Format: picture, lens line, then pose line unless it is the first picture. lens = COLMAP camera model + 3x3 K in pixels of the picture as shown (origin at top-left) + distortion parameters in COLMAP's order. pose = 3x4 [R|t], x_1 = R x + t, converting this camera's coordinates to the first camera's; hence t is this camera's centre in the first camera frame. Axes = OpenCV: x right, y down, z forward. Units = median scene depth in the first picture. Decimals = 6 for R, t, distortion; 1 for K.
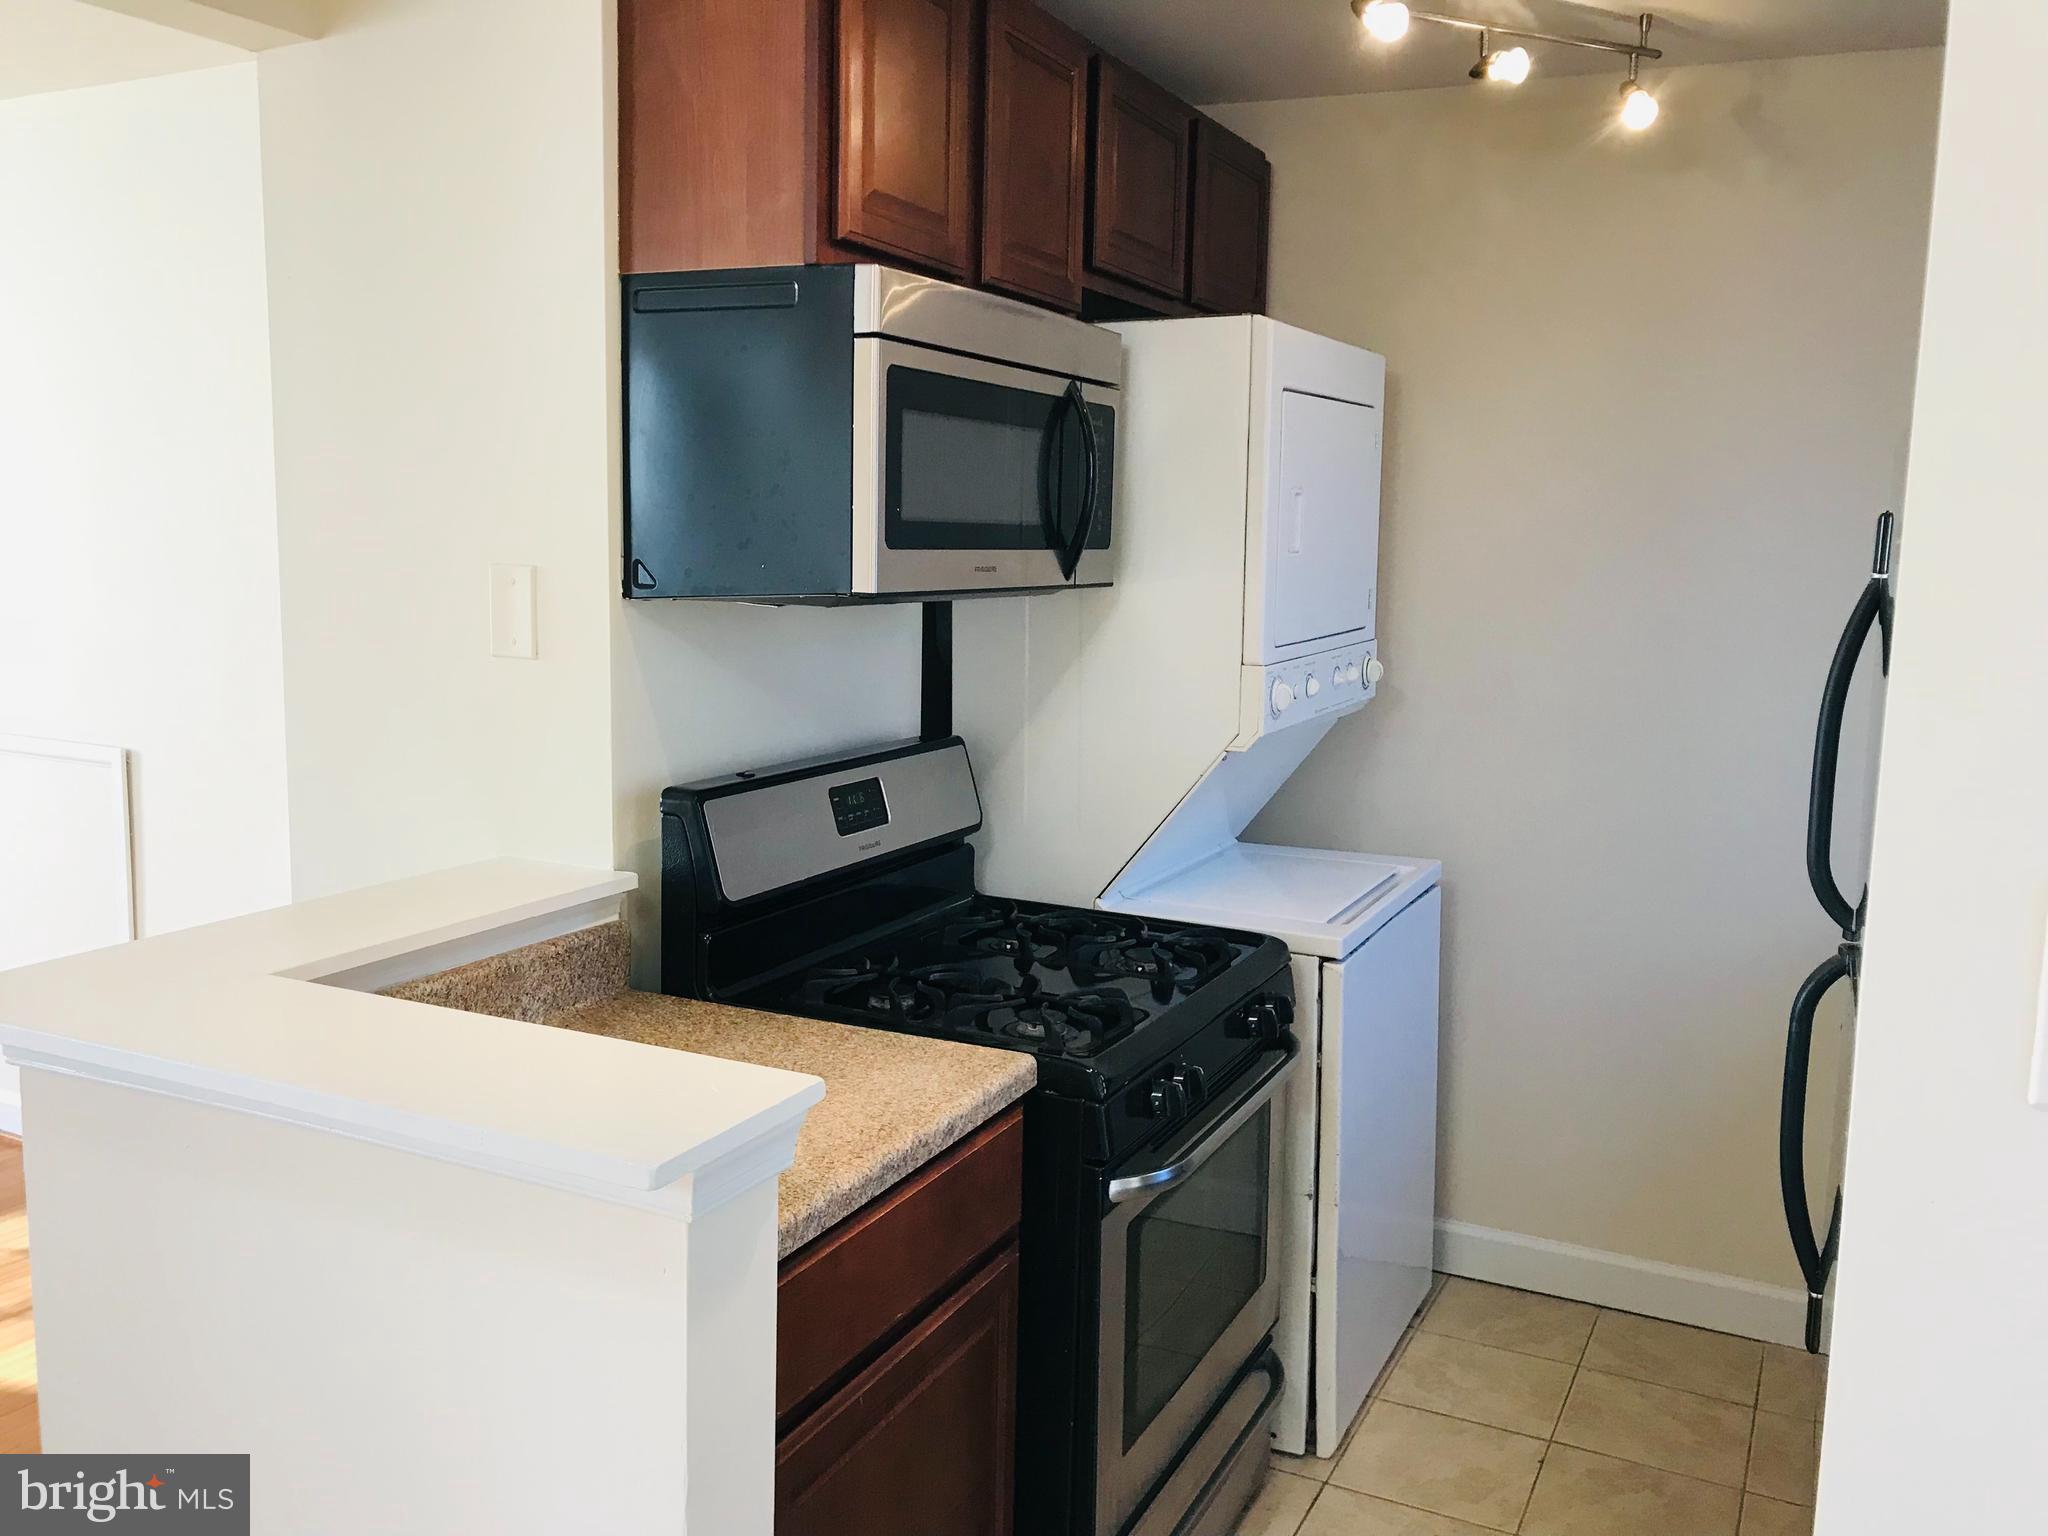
lens RADIAL K [[1682.2, 0, 1024.8], [0, 1682.2, 762.1], [0, 0, 1]] dist [0.027788, -0.016389]
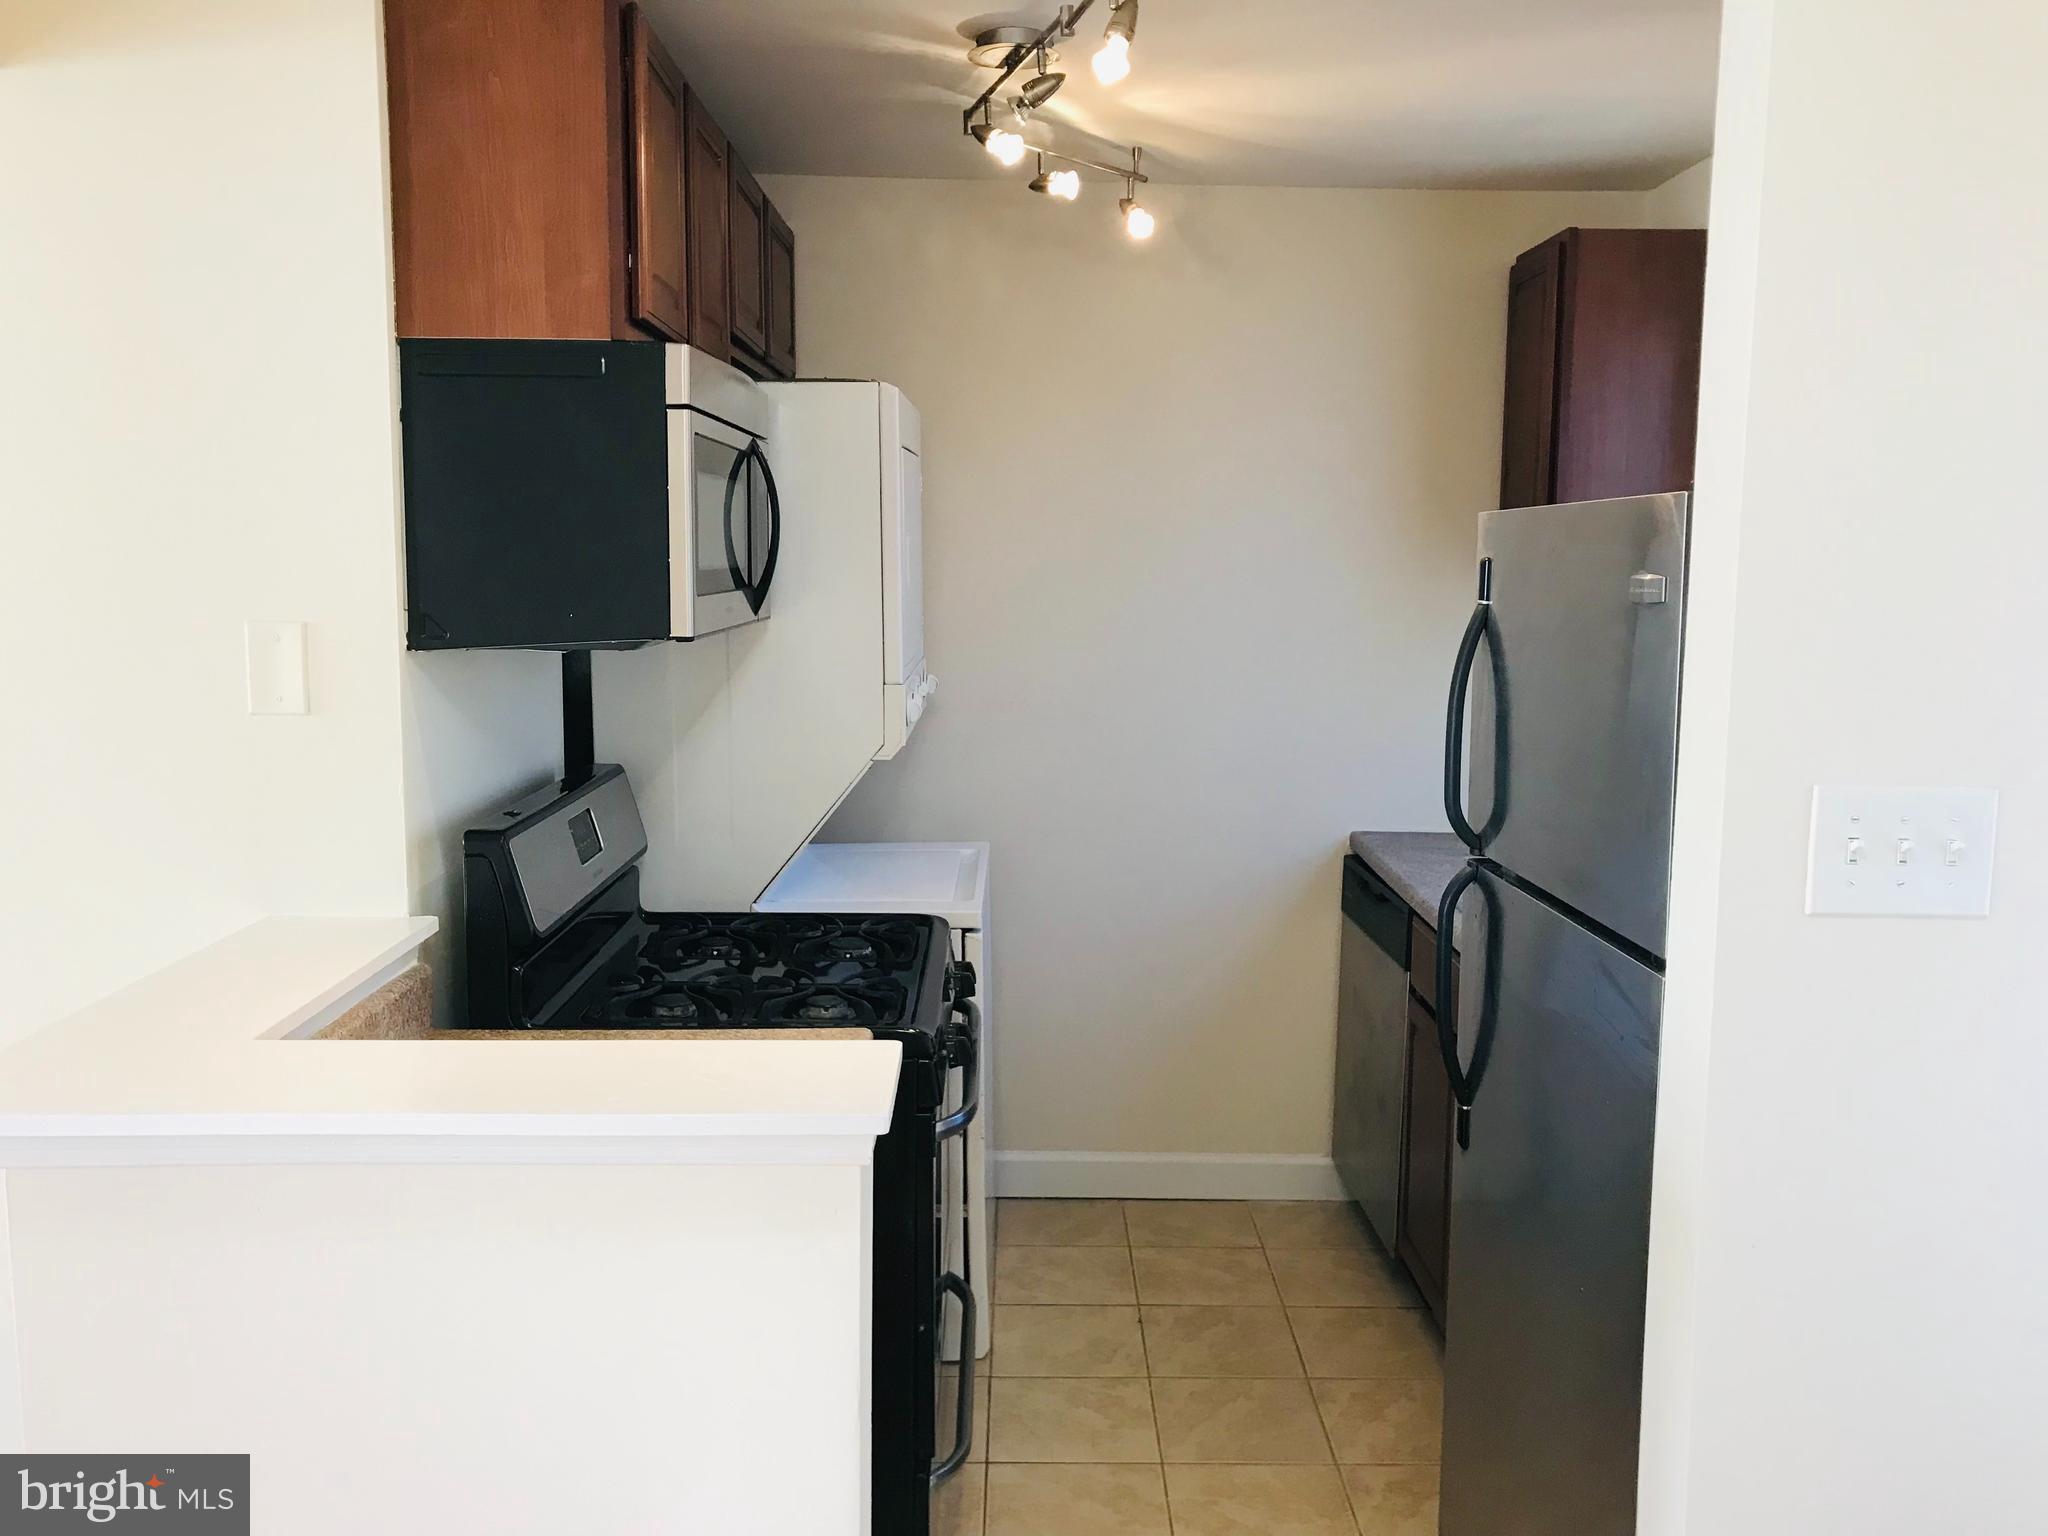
lens RADIAL K [[1682.2, 0, 1027.4], [0, 1682.2, 766.3], [0, 0, 1]] dist [0.027788, -0.016389]
pose [[0.895651, -0.072248, 0.438849, -0.314367], [0.072972, 0.997218, 0.015244, -0.013220], [-0.438730, 0.018370, 0.898431, -0.079103]]
